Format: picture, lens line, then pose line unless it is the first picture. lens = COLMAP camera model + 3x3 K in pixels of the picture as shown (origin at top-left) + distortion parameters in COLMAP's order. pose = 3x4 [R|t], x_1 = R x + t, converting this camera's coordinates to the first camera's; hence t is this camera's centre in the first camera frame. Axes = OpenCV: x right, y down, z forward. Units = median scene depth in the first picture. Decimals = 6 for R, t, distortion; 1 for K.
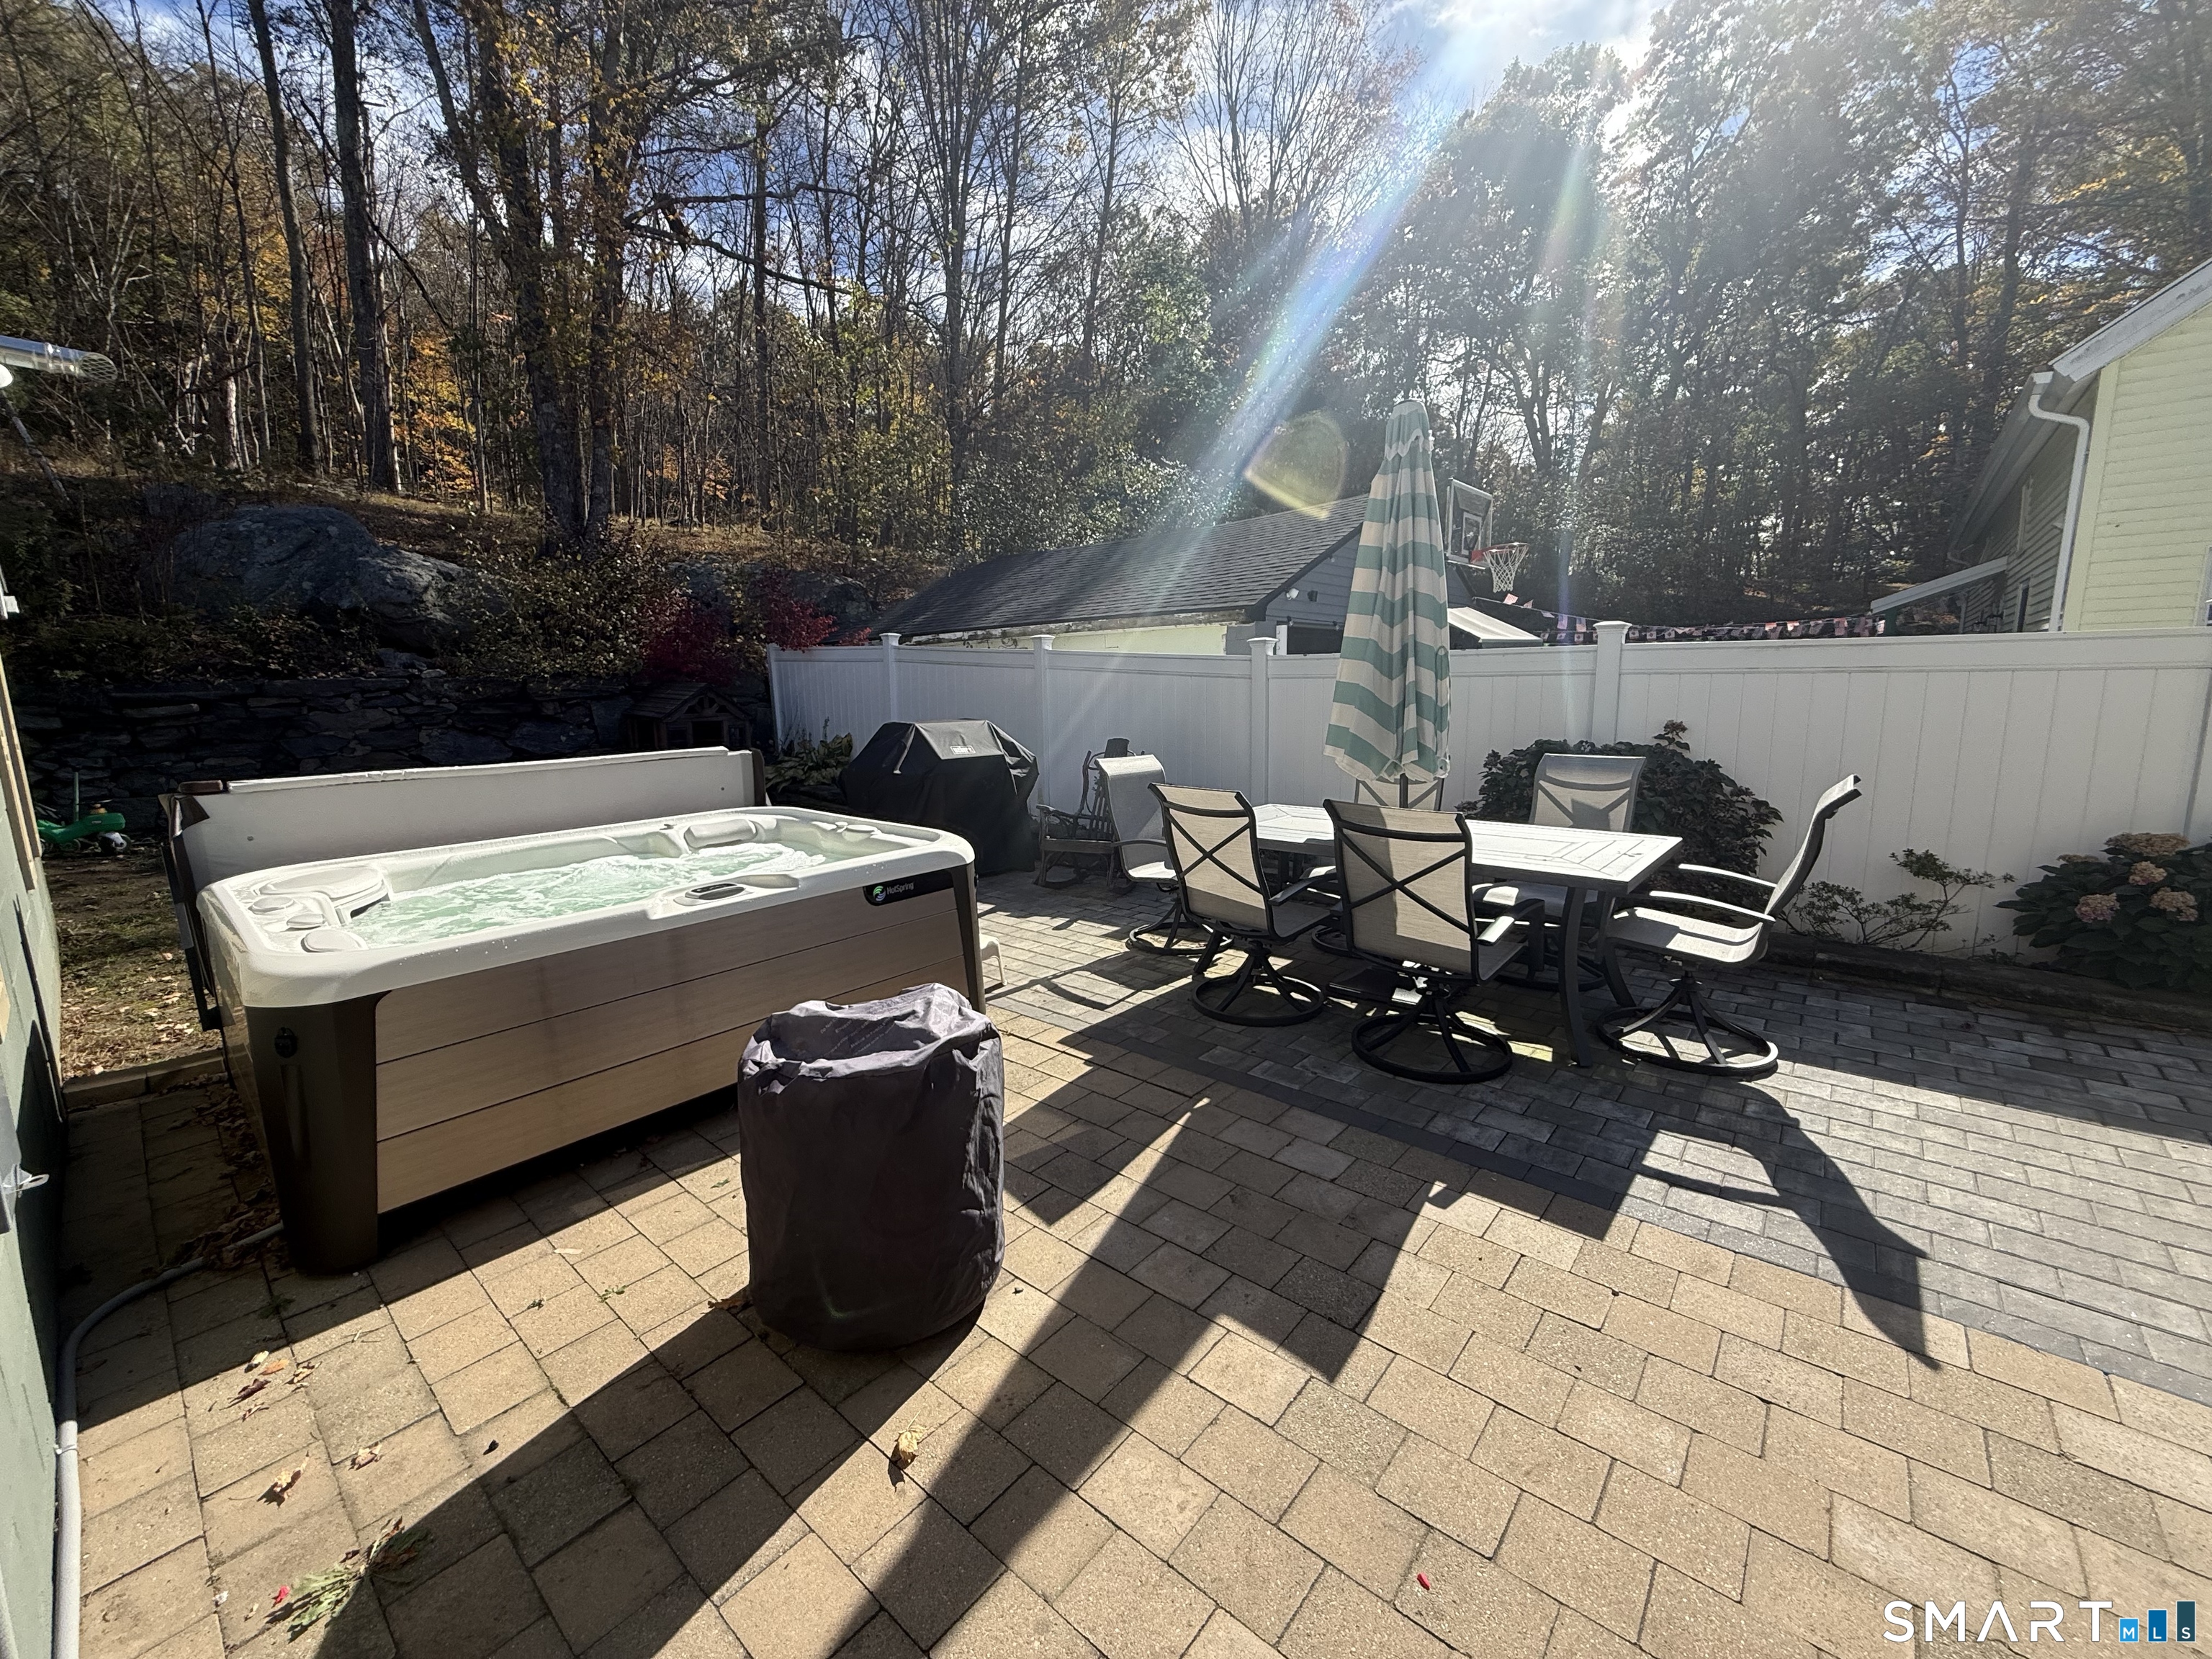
lens RADIAL K [[879.9, 0, 1107.4], [0, 879.9, 835.4], [0, 0, 1]] dist [0.000206, 0.000459]
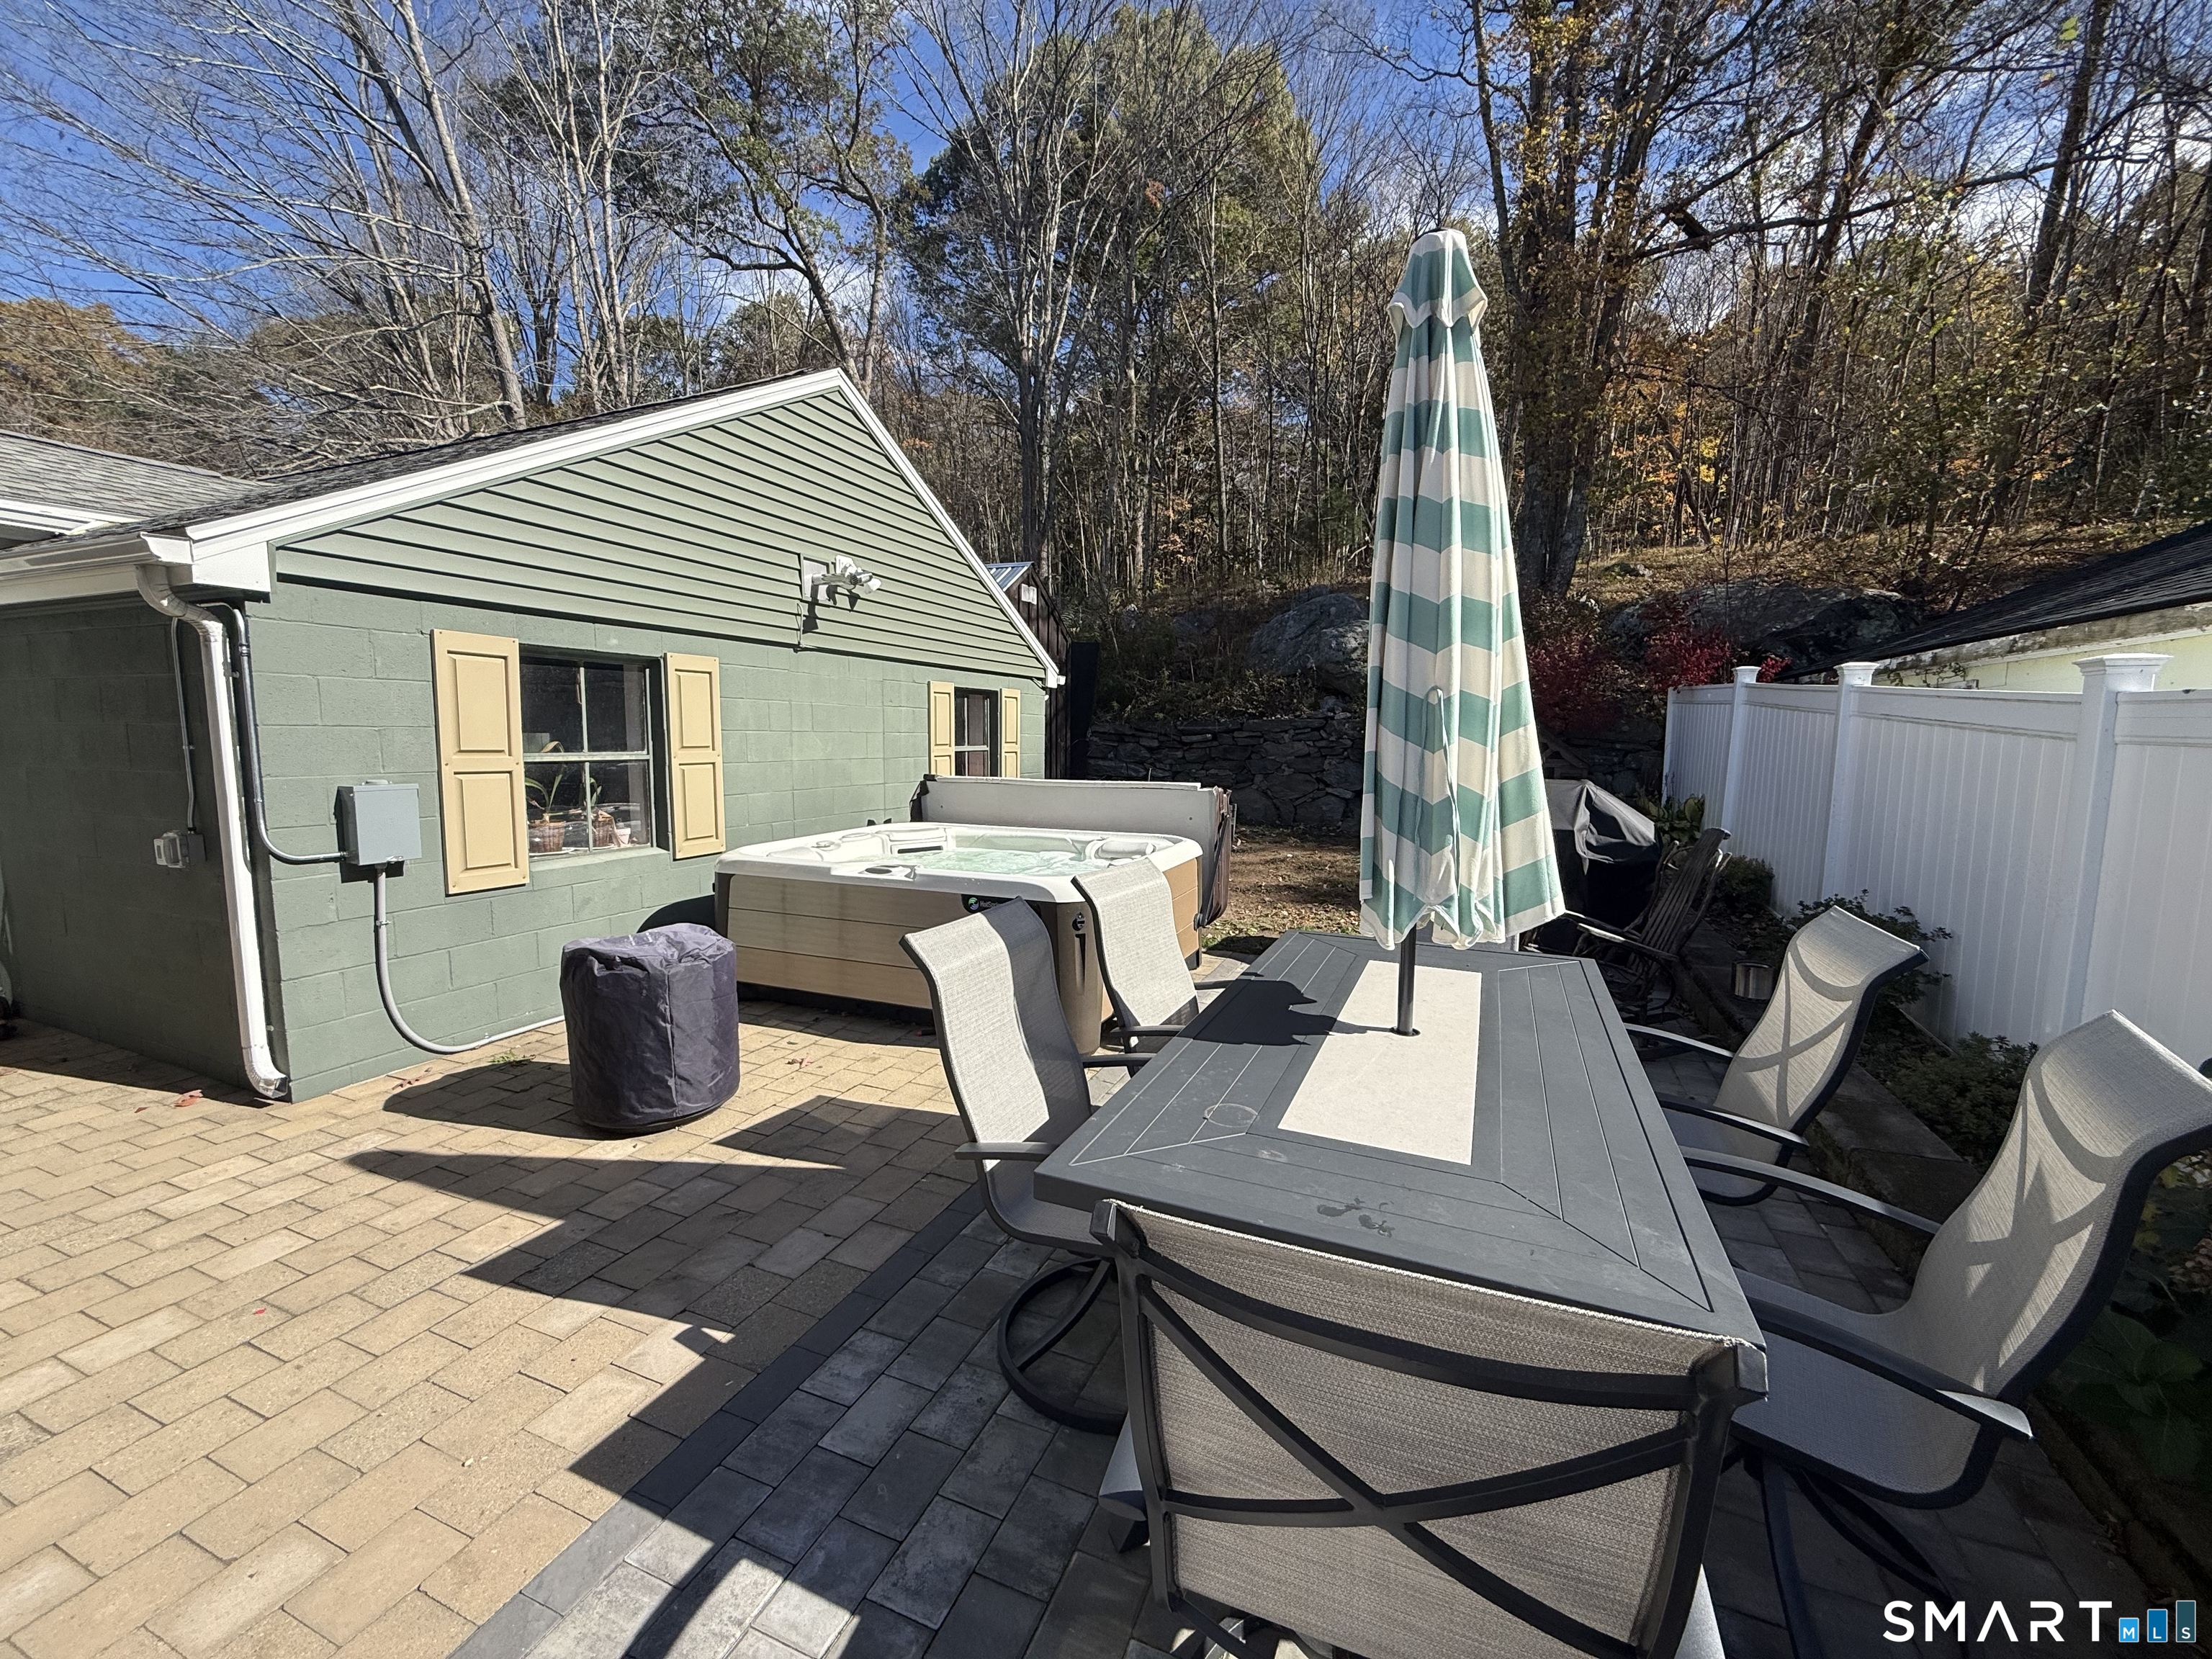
lens RADIAL K [[884.9, 0, 1103.1], [0, 884.9, 836.4], [0, 0, 1]] dist [-0.001505, -0.000207]
pose [[0.300436, 0.136471, -0.943988, 1.222793], [-0.176226, 0.980614, 0.085679, -0.210779], [0.937381, 0.140615, 0.318661, 1.002263]]
